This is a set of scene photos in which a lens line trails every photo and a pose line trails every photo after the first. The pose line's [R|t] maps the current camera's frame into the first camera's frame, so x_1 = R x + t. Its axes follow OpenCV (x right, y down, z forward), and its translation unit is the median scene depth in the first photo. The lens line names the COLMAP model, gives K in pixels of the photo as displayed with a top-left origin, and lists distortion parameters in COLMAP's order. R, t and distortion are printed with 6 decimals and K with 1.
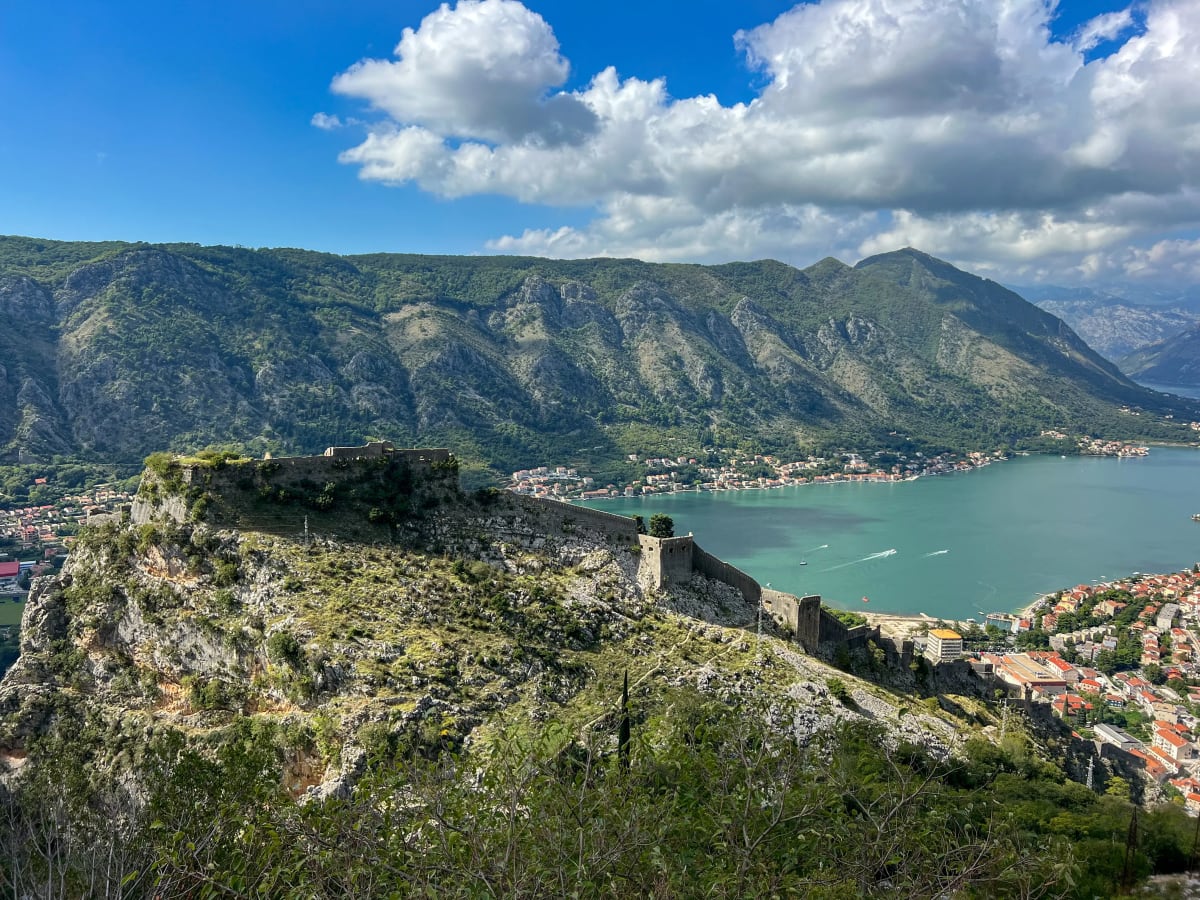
lens RADIAL K [[892.5, 0, 579.3], [0, 892.5, 450.9], [0, 0, 1]] dist [0.046988, -0.106605]
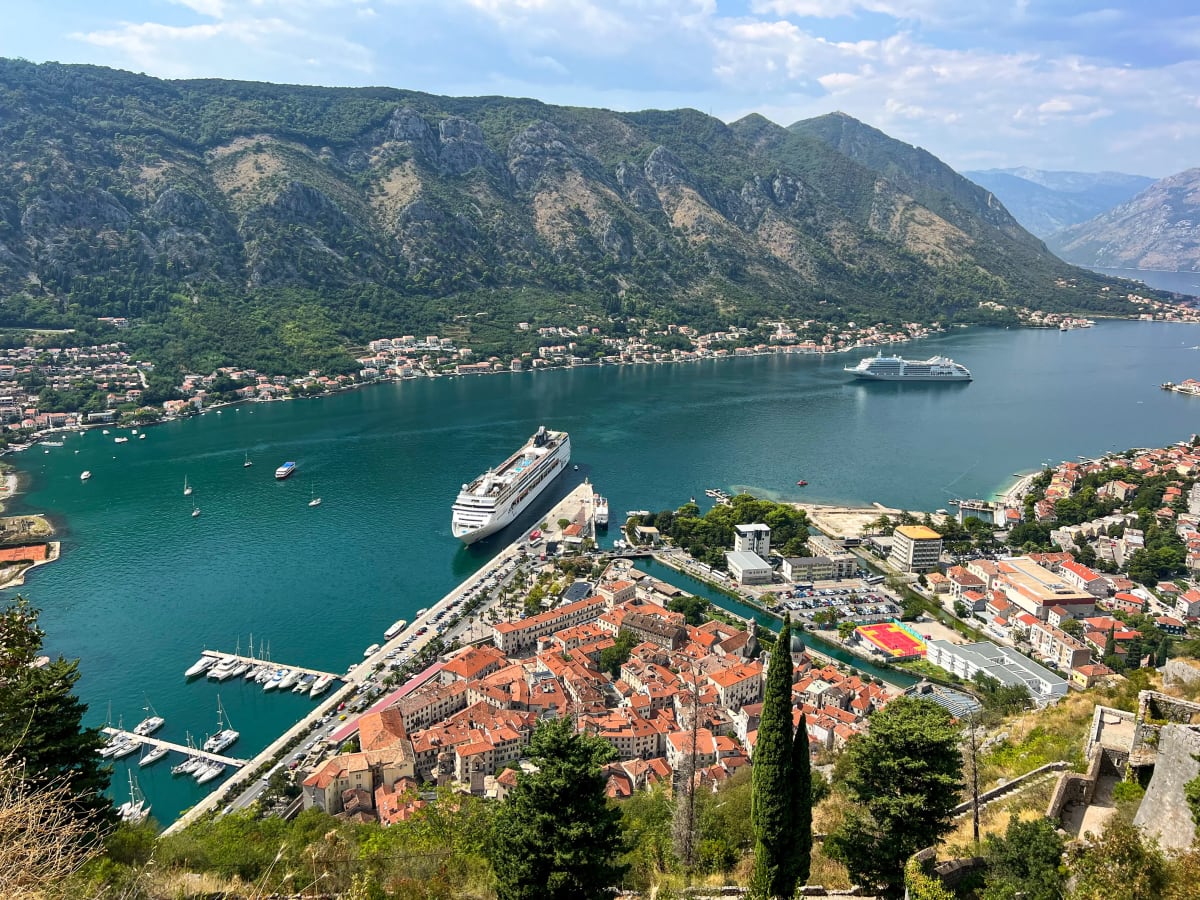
lens RADIAL K [[898.0, 0, 600.0], [0, 898.0, 450.0], [0, 0, 1]] dist [0.039849, -0.211378]
pose [[0.994086, -0.016354, 0.107360, 0.037665], [0.003996, 0.993435, 0.114329, 0.025576], [-0.108525, -0.113224, 0.987625, 0.146768]]
